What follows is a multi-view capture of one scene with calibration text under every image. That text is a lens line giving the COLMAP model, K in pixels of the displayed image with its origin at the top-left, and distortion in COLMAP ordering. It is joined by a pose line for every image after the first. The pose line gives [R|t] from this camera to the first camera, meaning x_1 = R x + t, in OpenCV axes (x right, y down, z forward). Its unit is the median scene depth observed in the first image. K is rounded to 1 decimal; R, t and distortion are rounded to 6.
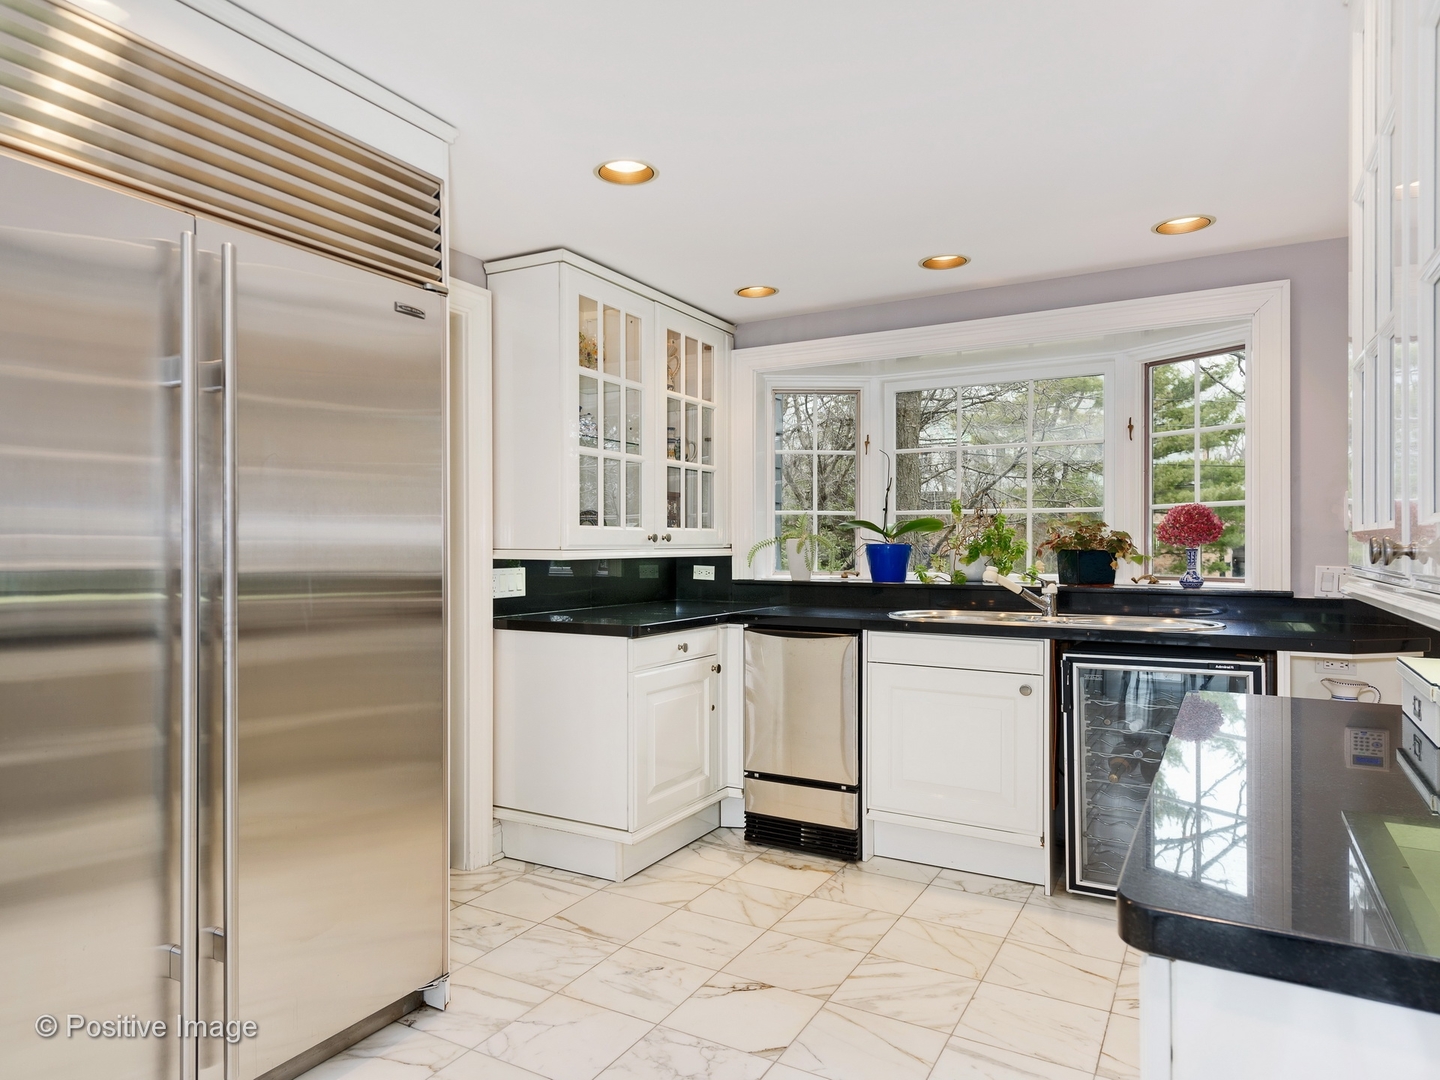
lens RADIAL K [[841.8, 0, 672.4], [0, 841.8, 544.4], [0, 0, 1]] dist [0.001379, 0.000130]
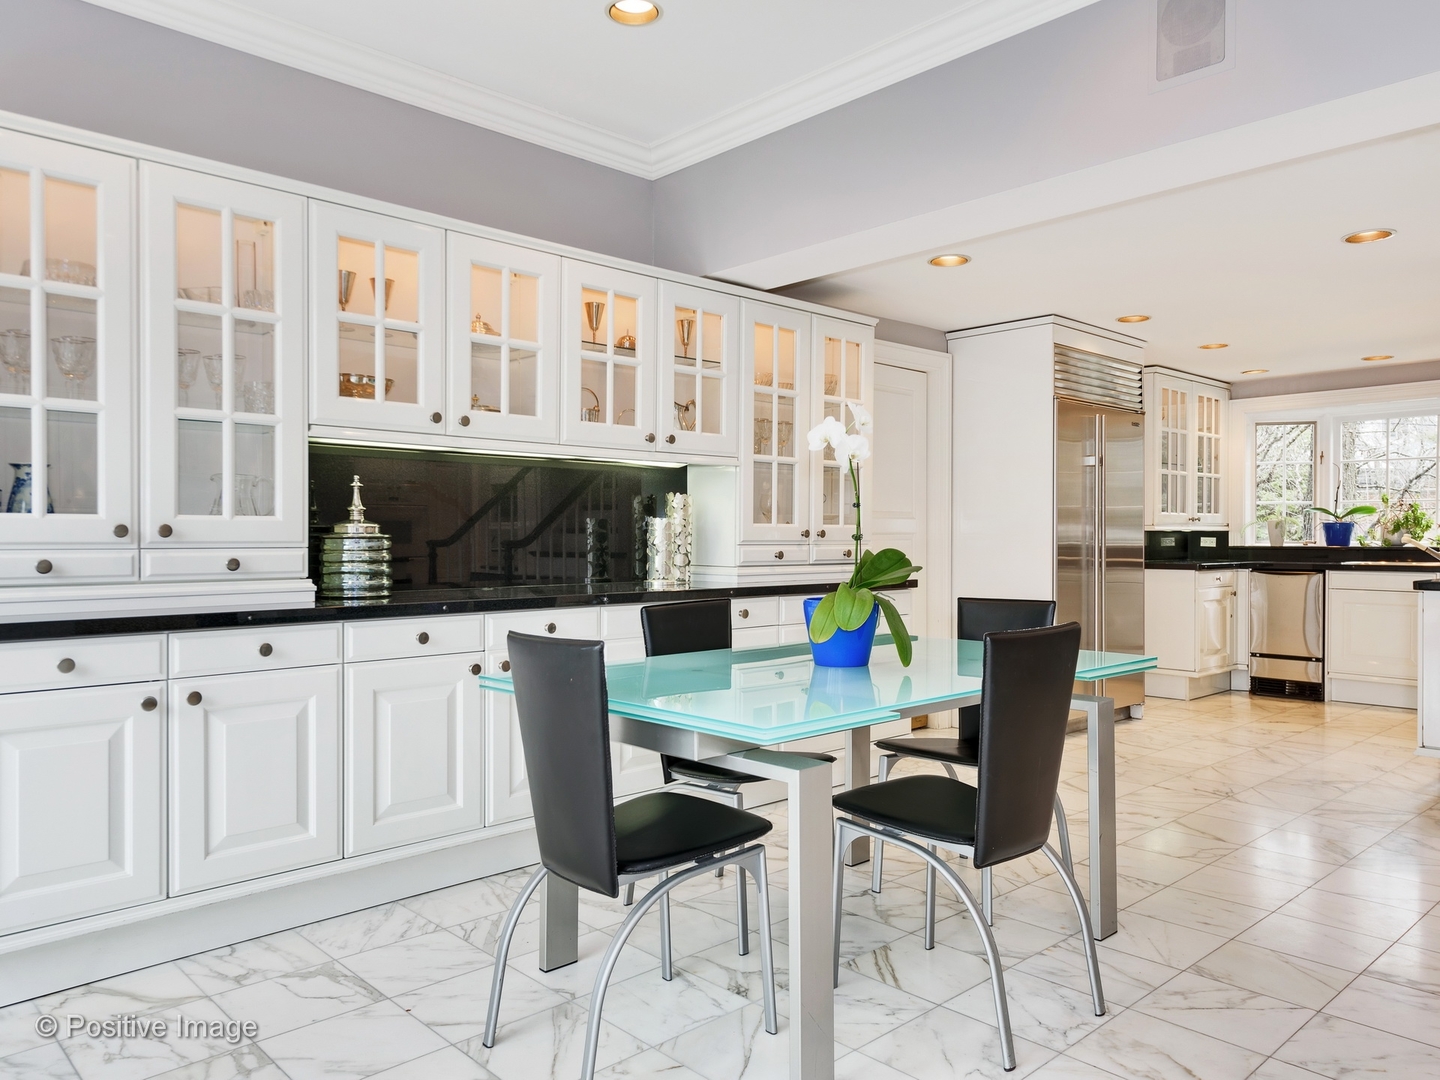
lens RADIAL K [[1048.1, 0, 724.6], [0, 1048.1, 552.1], [0, 0, 1]] dist [-0.033392, 0.003634]
pose [[0.969506, 0.000209, -0.245067, -0.427391], [0.003292, 0.999898, 0.013879, 0.027282], [0.245045, -0.014263, 0.969407, -1.303887]]
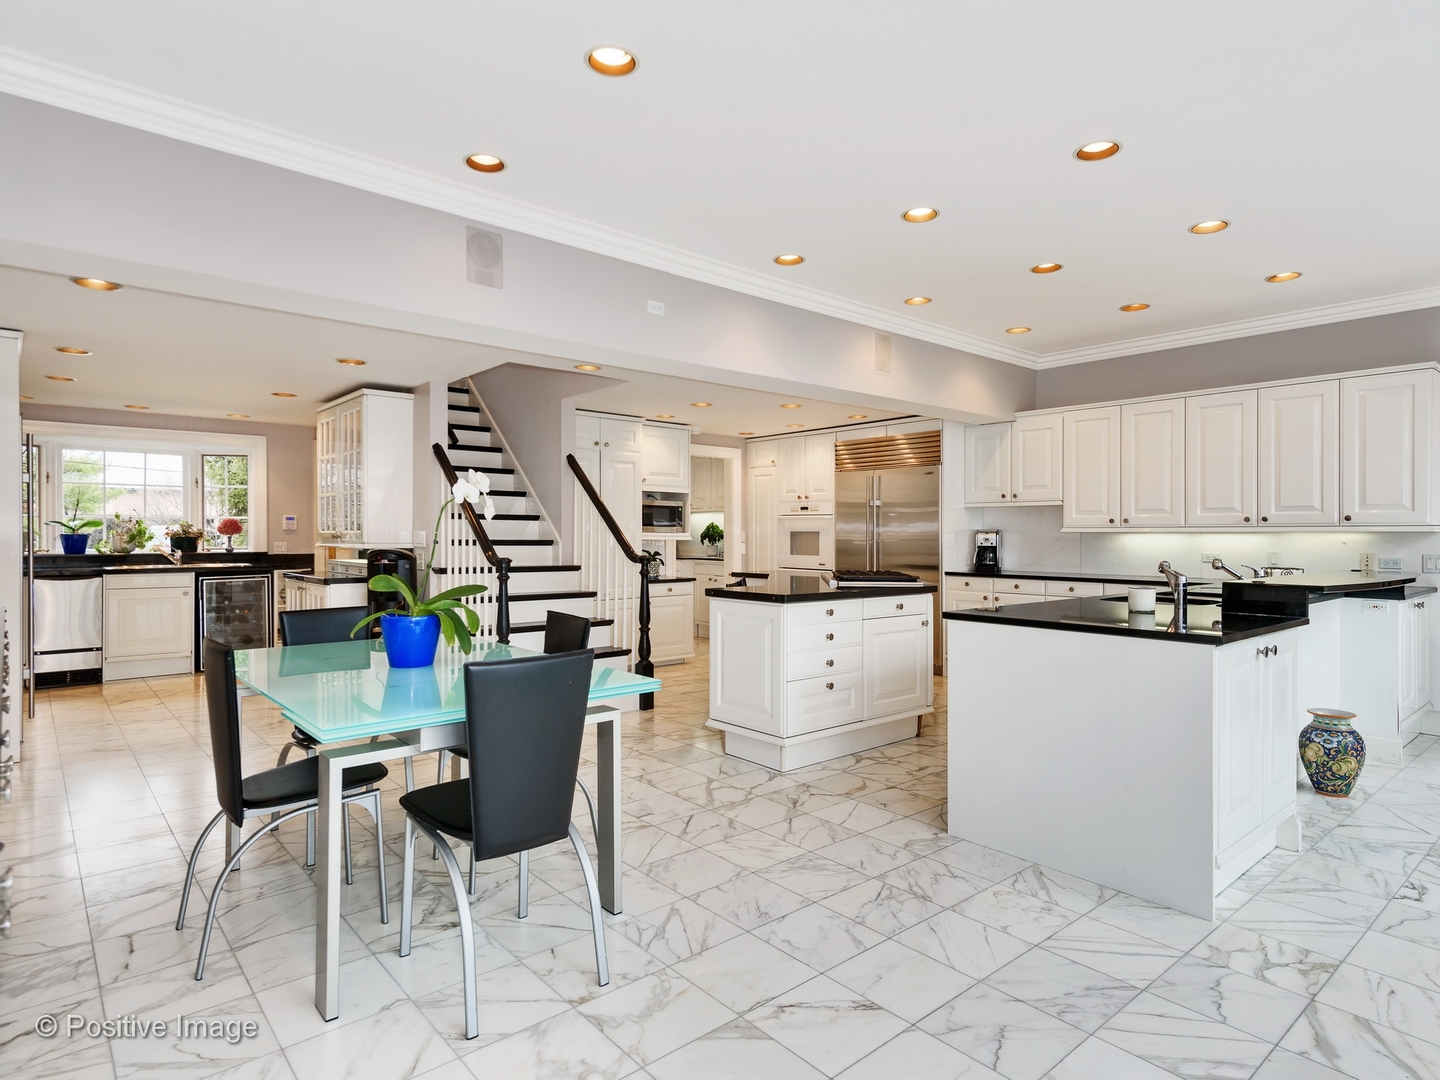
lens RADIAL K [[841.8, 0, 721.6], [0, 841.8, 539.4], [0, 0, 1]] dist [0.001379, 0.000130]
pose [[0.288351, -0.007609, 0.957494, -1.262973], [0.000234, 0.999969, 0.007876, -0.003365], [-0.957525, -0.002047, 0.288344, -1.032045]]
